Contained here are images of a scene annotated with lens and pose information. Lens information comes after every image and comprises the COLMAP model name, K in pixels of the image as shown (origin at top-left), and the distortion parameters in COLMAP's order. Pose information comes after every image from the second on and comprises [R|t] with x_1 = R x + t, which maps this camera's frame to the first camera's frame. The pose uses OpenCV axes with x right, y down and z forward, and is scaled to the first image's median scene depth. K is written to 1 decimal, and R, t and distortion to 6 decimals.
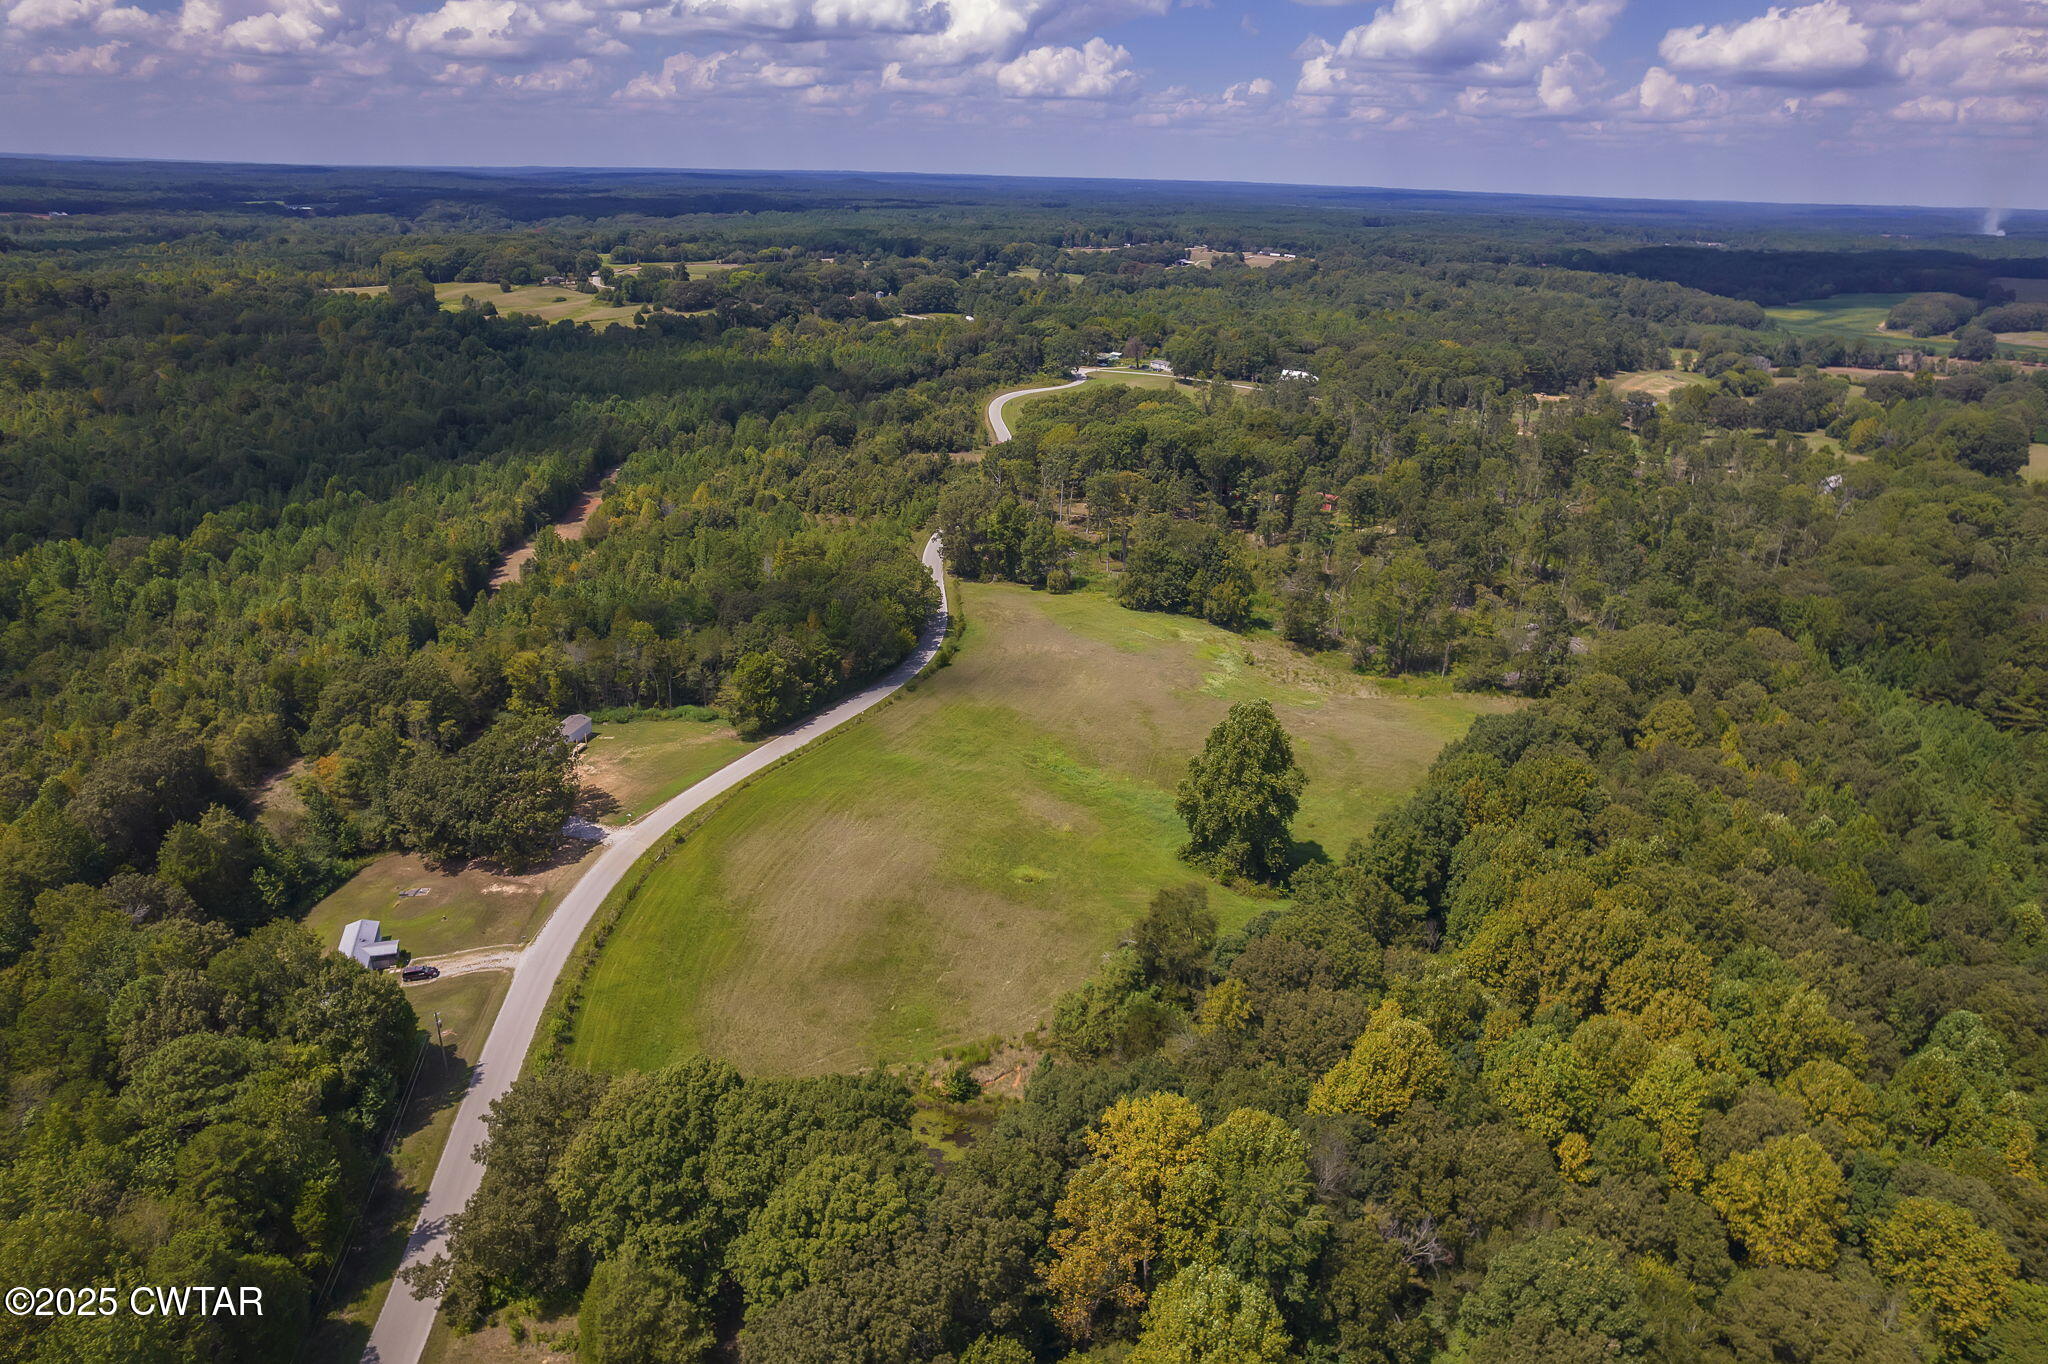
lens RADIAL K [[1314.1, 0, 1024.2], [0, 1314.1, 701.6], [0, 0, 1]] dist [-0.078709, 0.072996]
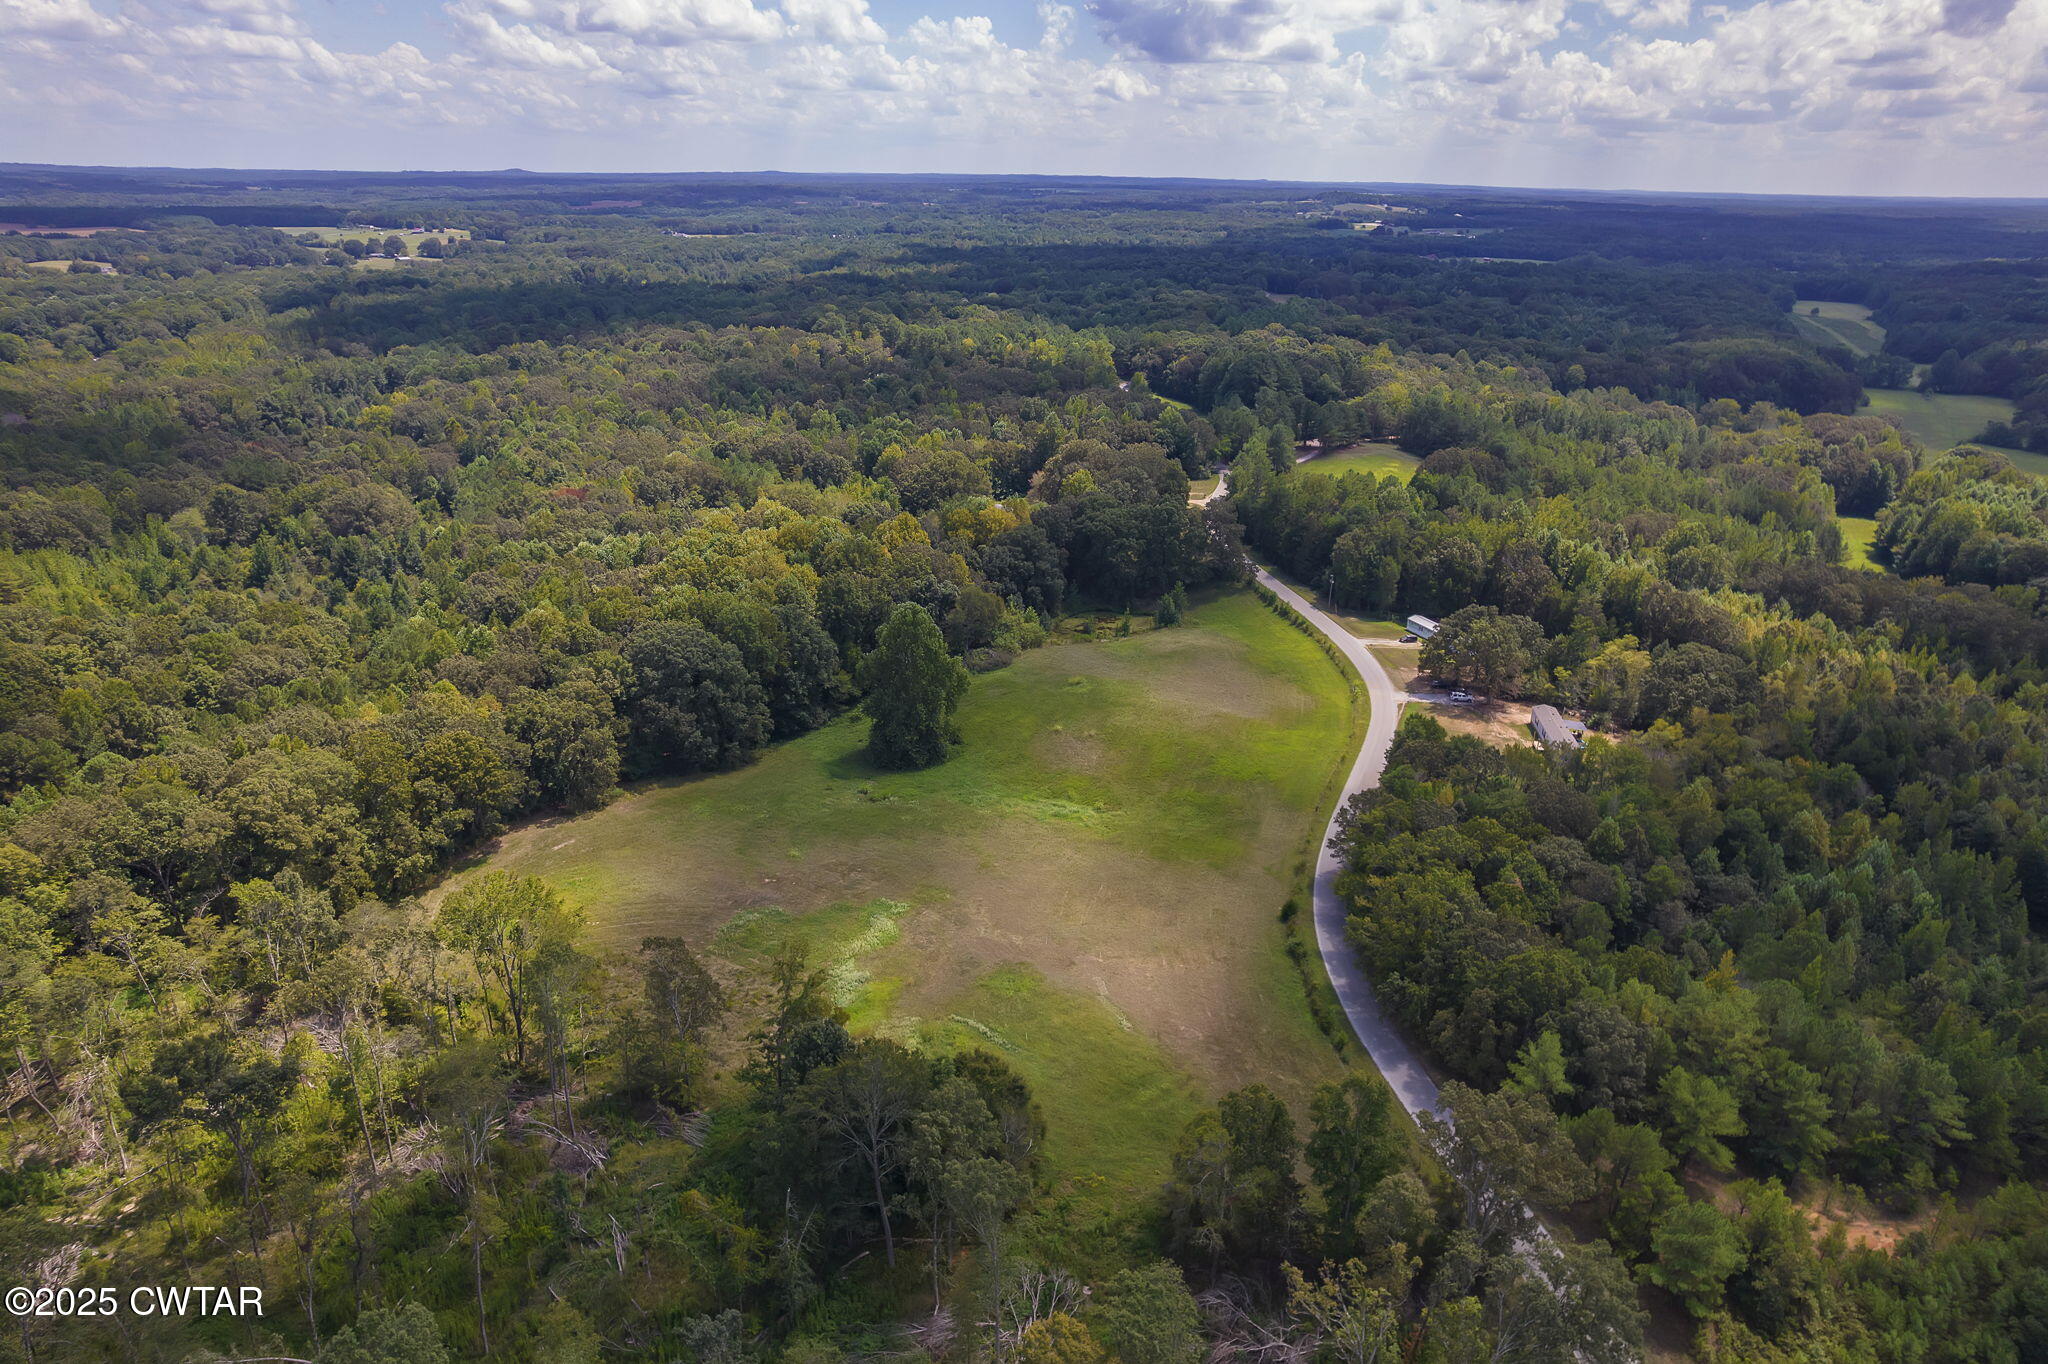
lens RADIAL K [[1314.1, 0, 1032.2], [0, 1314.1, 689.5], [0, 0, 1]] dist [-0.078709, 0.072996]
pose [[-0.993771, -0.000553, -0.111441, 0.167665], [-0.077852, 0.718965, 0.690673, -0.664899], [0.079740, 0.695047, -0.714529, 1.644327]]
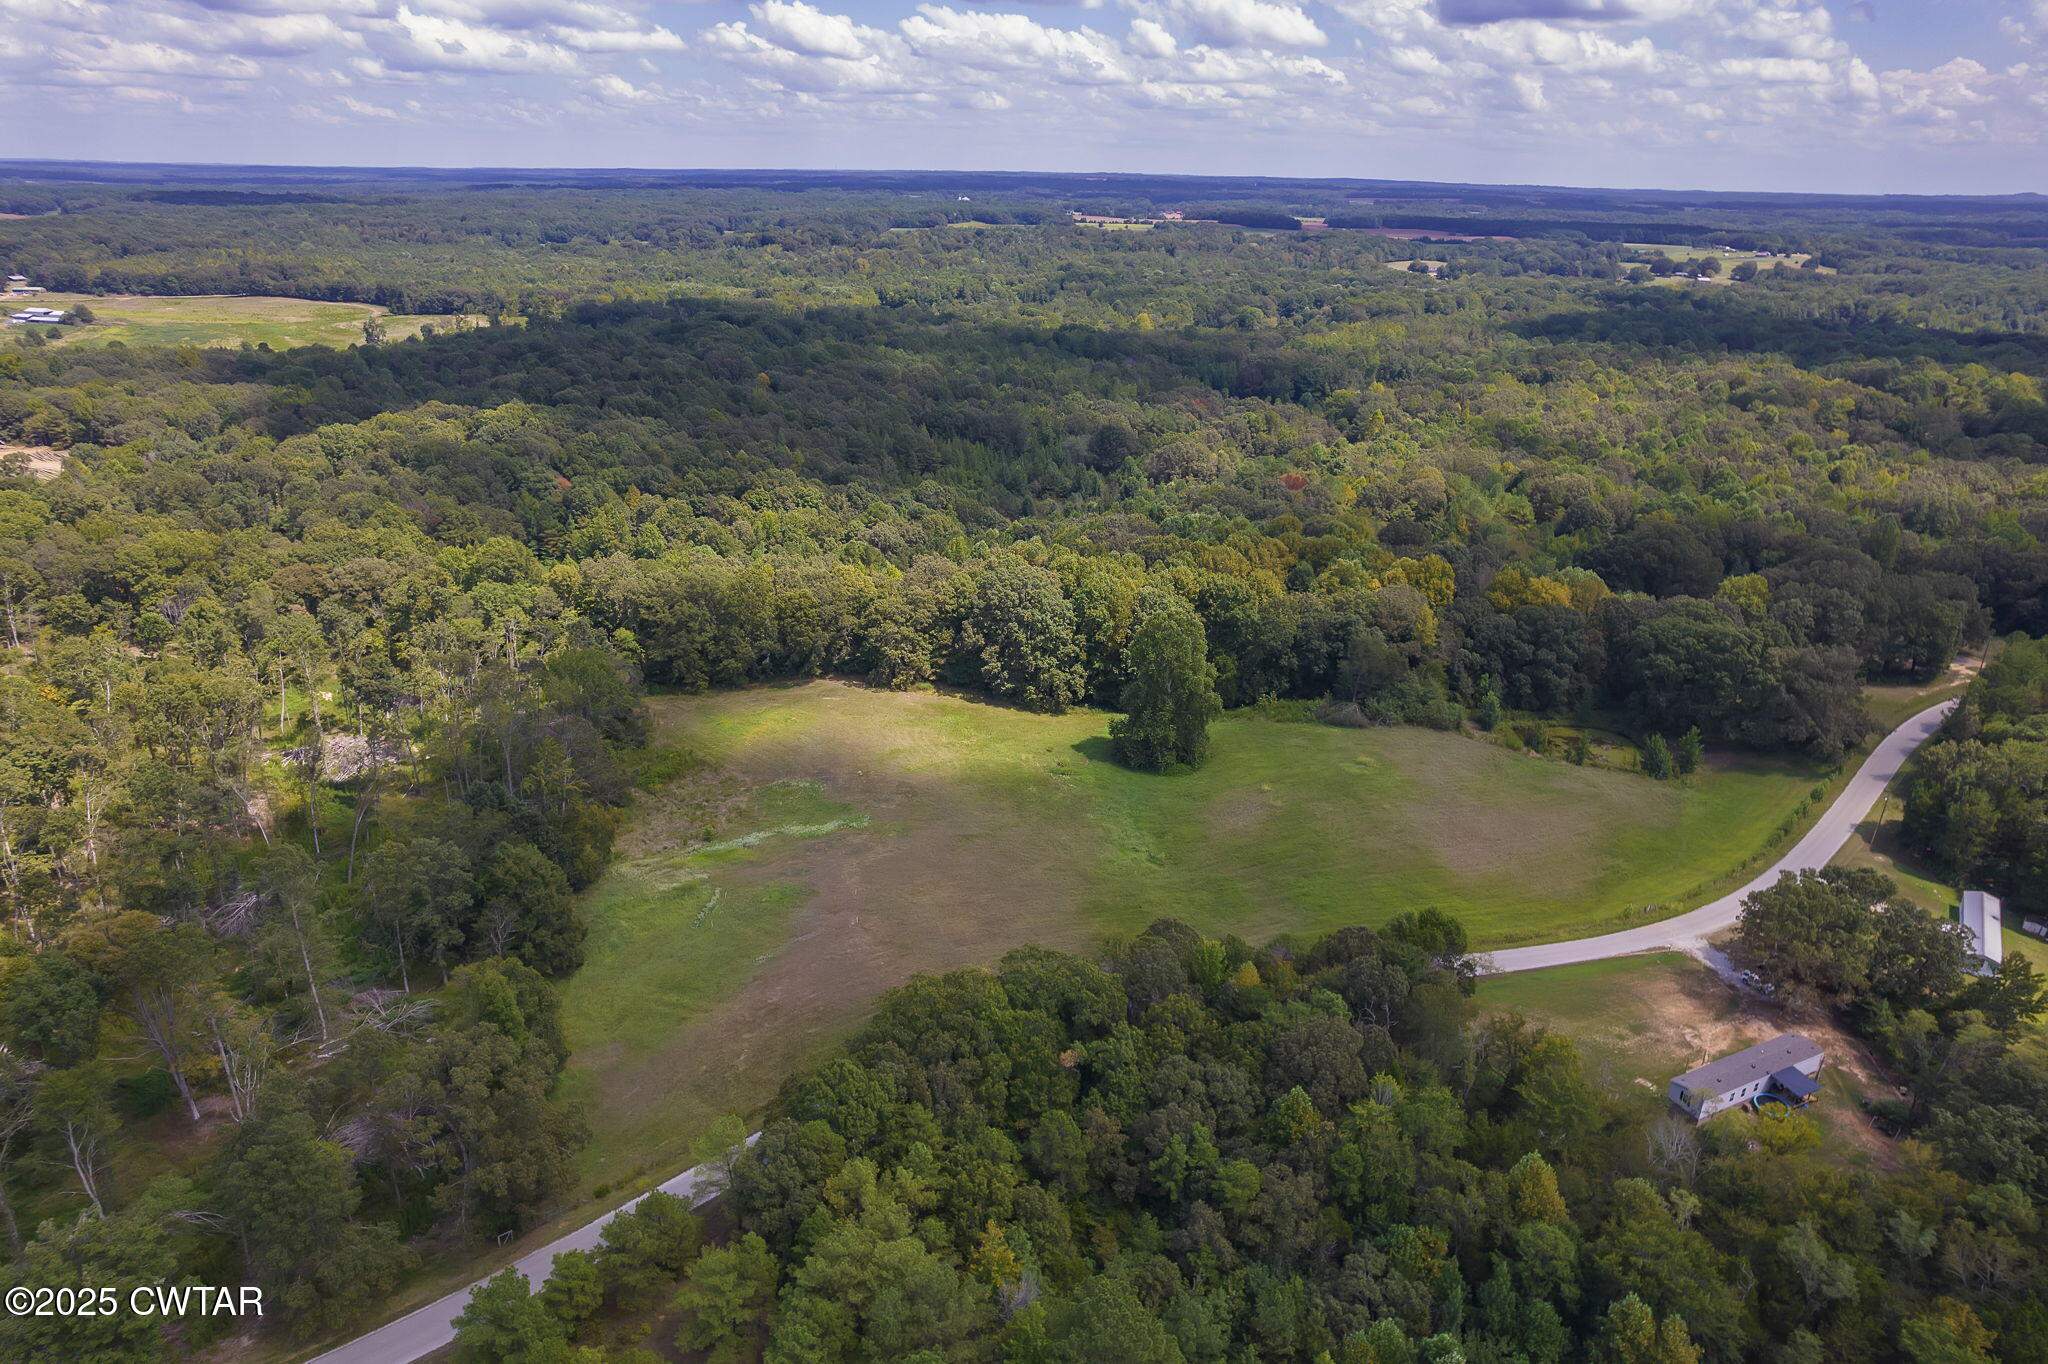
lens RADIAL K [[1314.1, 0, 1030.5], [0, 1314.1, 687.0], [0, 0, 1]] dist [-0.078709, 0.072996]
pose [[-0.627679, -0.323796, 0.707937, -0.519381], [0.263257, 0.767528, 0.584463, -0.576336], [-0.732608, 0.553225, -0.396519, 1.376918]]
